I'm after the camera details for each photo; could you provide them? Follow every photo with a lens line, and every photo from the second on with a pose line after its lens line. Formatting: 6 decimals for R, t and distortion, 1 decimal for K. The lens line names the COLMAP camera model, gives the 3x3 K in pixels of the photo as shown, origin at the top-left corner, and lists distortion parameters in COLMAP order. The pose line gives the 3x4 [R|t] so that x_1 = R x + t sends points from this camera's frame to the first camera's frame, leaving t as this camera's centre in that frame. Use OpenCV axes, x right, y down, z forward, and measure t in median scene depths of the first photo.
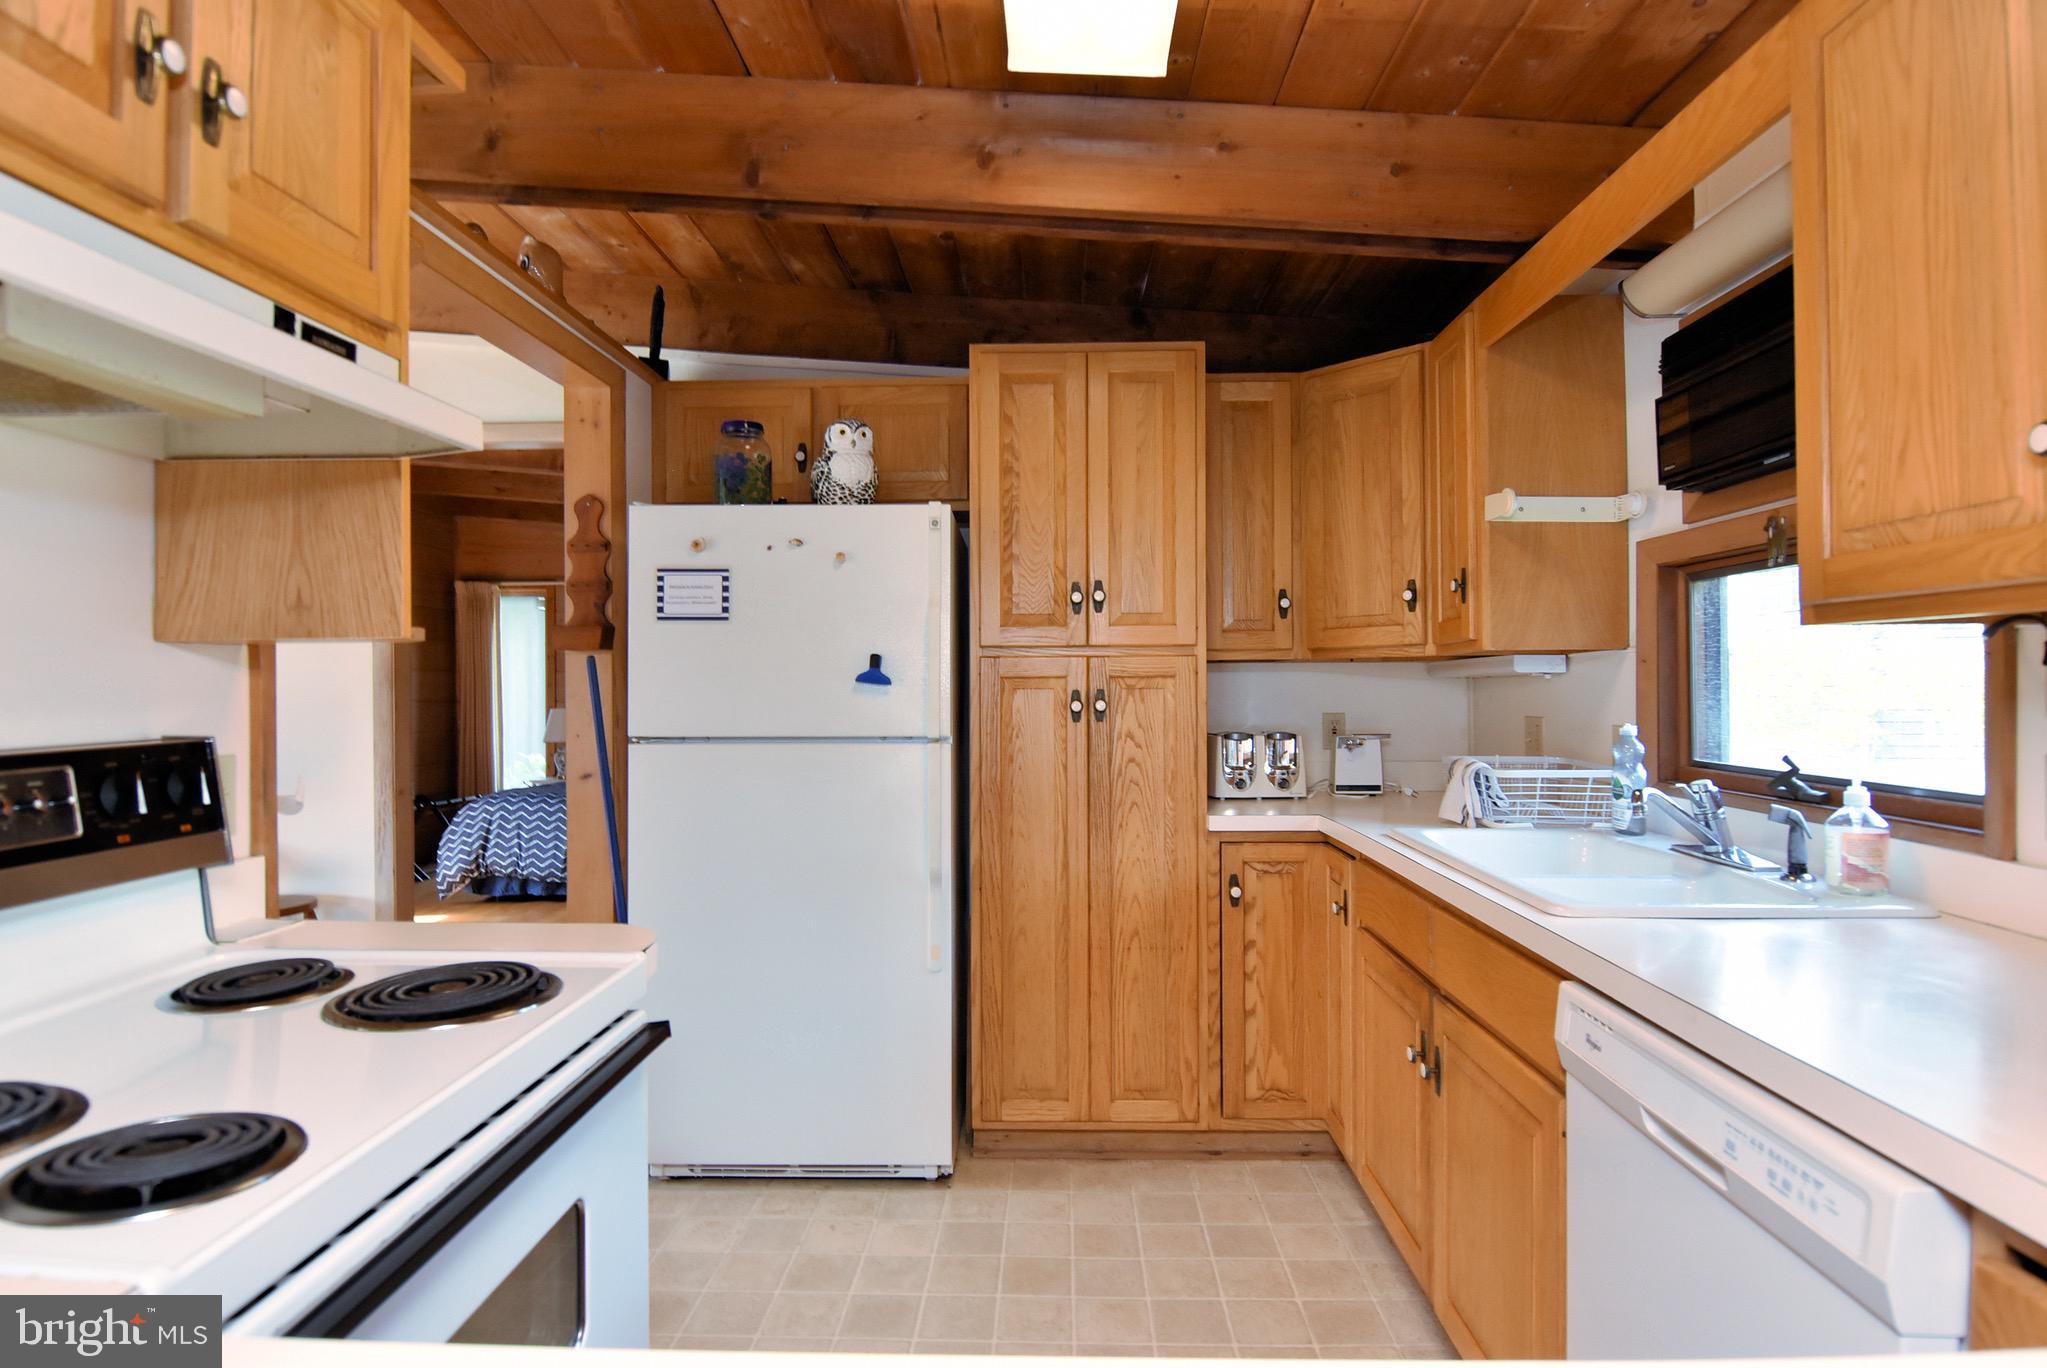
lens RADIAL K [[1087.2, 0, 1030.3], [0, 1087.2, 684.4], [0, 0, 1]] dist [0.006994, -0.021386]
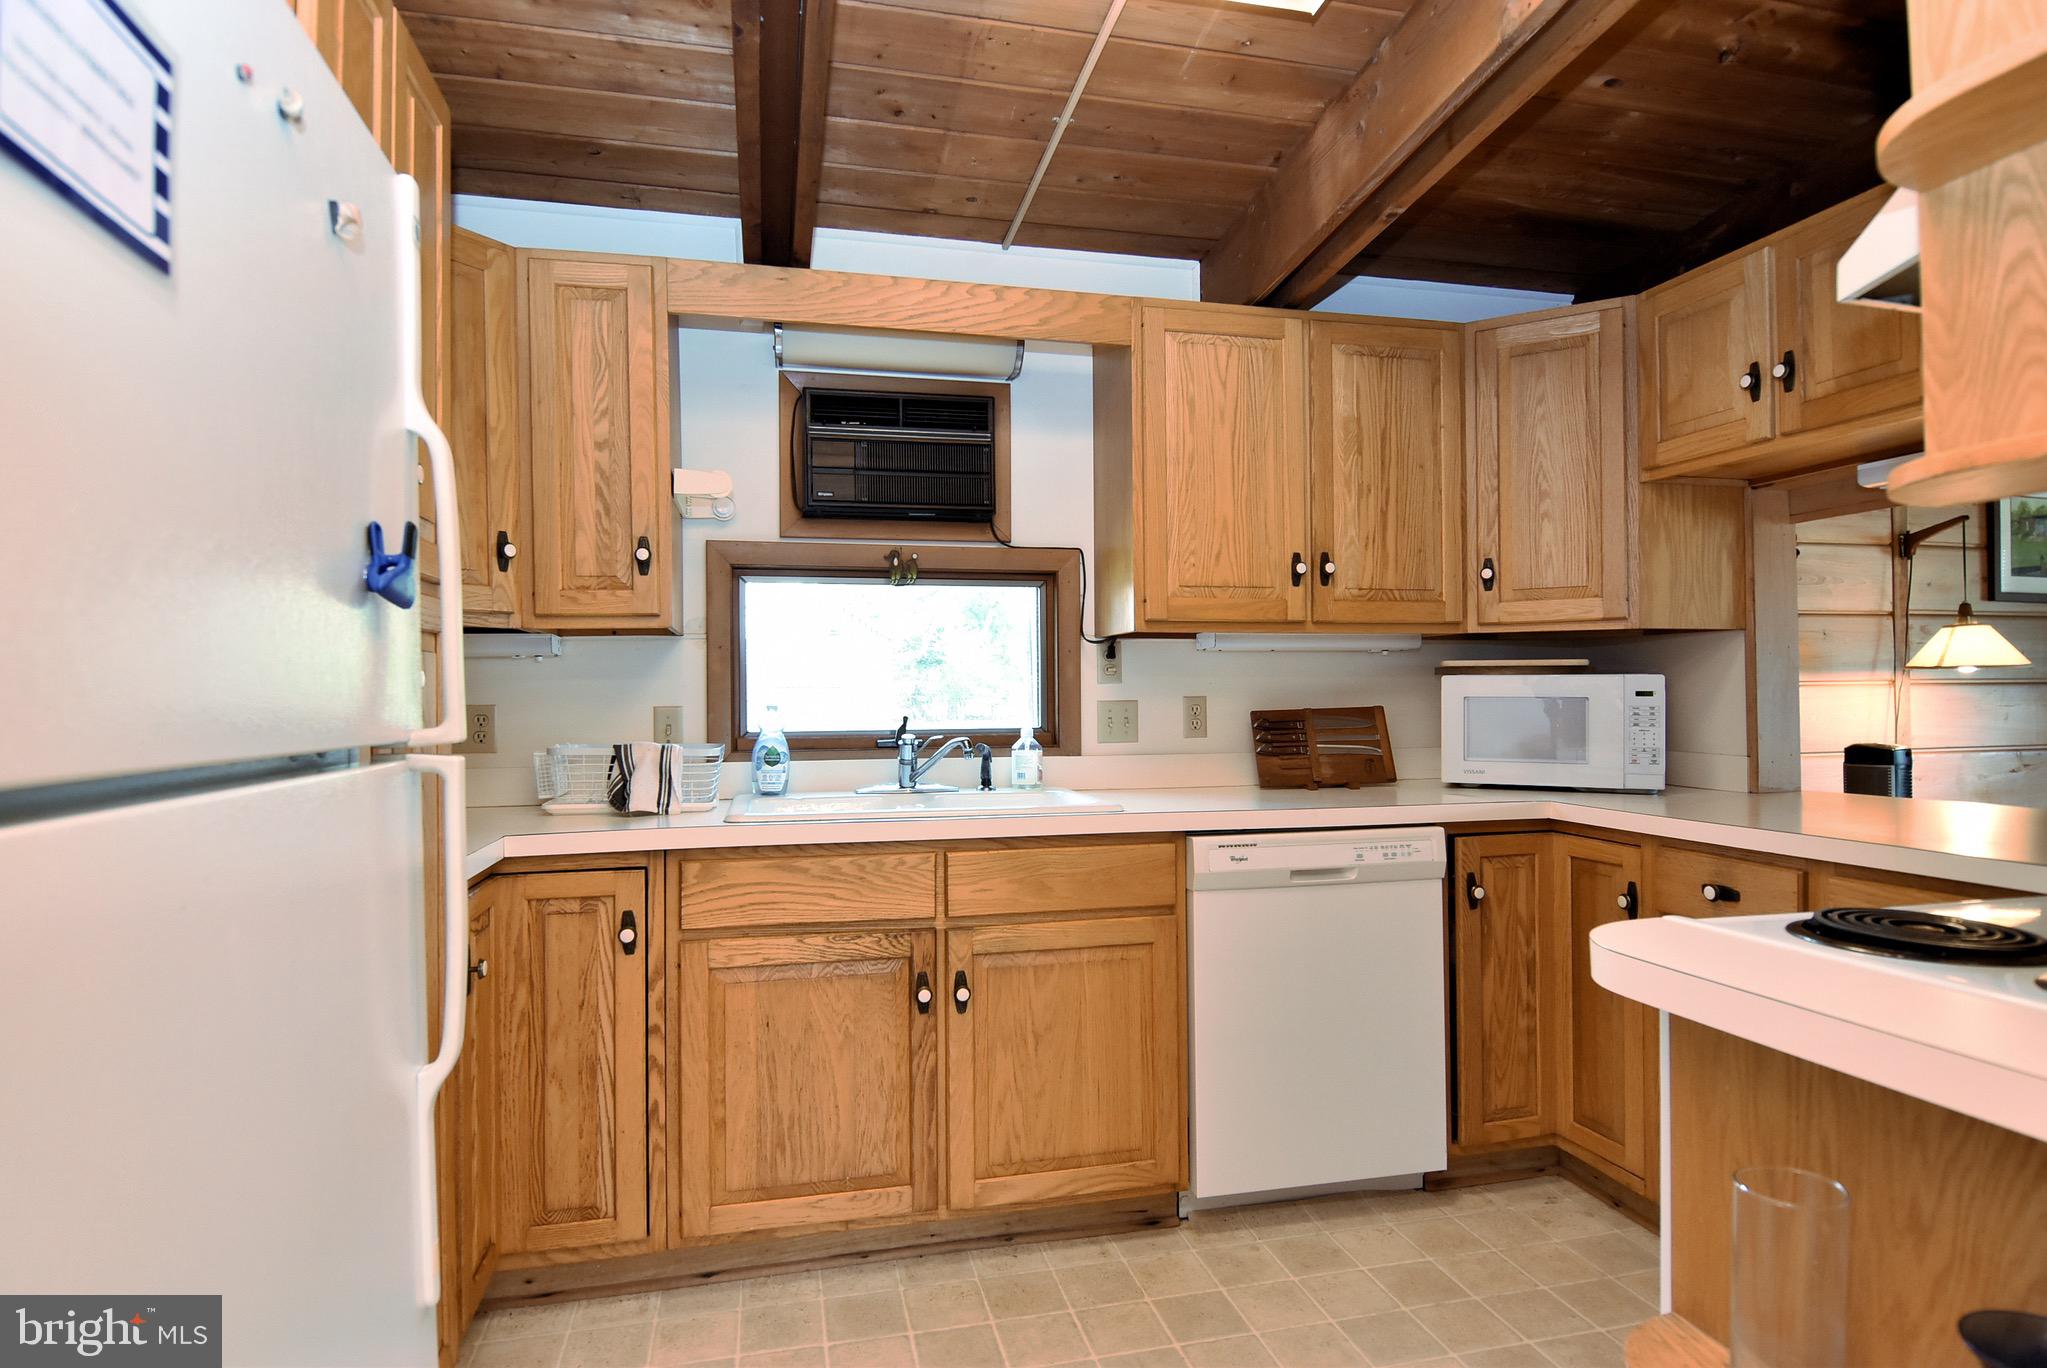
lens RADIAL K [[1087.2, 0, 1030.3], [0, 1087.2, 684.4], [0, 0, 1]] dist [0.006994, -0.021386]
pose [[-0.255934, 0.019155, 0.966505, -0.841211], [0.010068, 0.999802, -0.017149, 0.054421], [-0.966642, 0.005342, -0.256076, 1.341539]]
